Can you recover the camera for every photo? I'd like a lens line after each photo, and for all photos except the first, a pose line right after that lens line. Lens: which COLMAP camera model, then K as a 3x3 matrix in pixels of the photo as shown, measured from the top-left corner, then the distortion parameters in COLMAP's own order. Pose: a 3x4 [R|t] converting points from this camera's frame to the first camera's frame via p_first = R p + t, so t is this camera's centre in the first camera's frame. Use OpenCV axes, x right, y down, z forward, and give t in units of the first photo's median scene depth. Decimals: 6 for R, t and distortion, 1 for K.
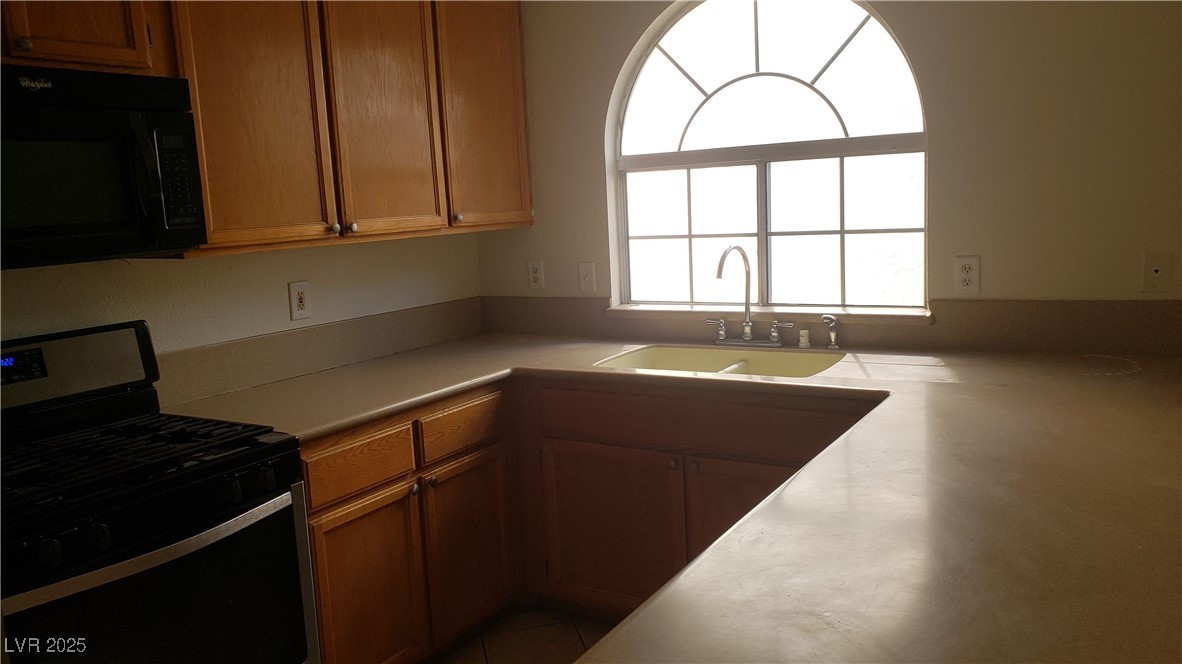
lens RADIAL K [[902.3, 0, 591.0], [0, 902.3, 332.0], [0, 0, 1]] dist [0.073565, -0.070451]
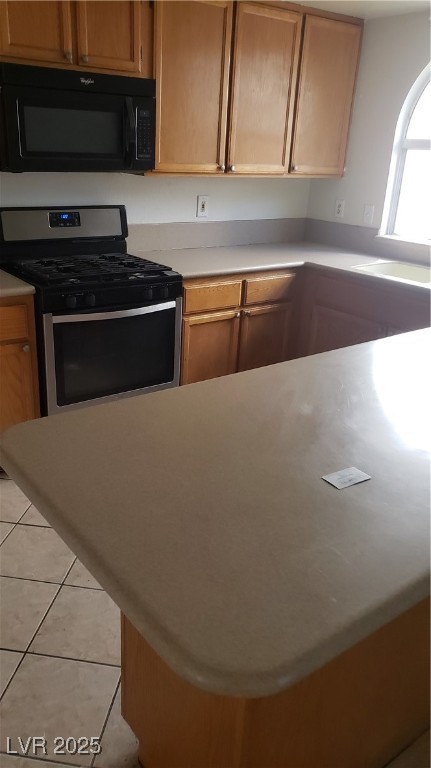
lens RADIAL K [[619.9, 0, 215.5], [0, 619.9, 384.0], [0, 0, 1]] dist [0.162792, -0.299353]
pose [[0.928579, 0.219699, -0.299122, 0.190474], [-0.149240, 0.958969, 0.241051, 0.000675], [0.339807, -0.179194, 0.923266, -0.270885]]
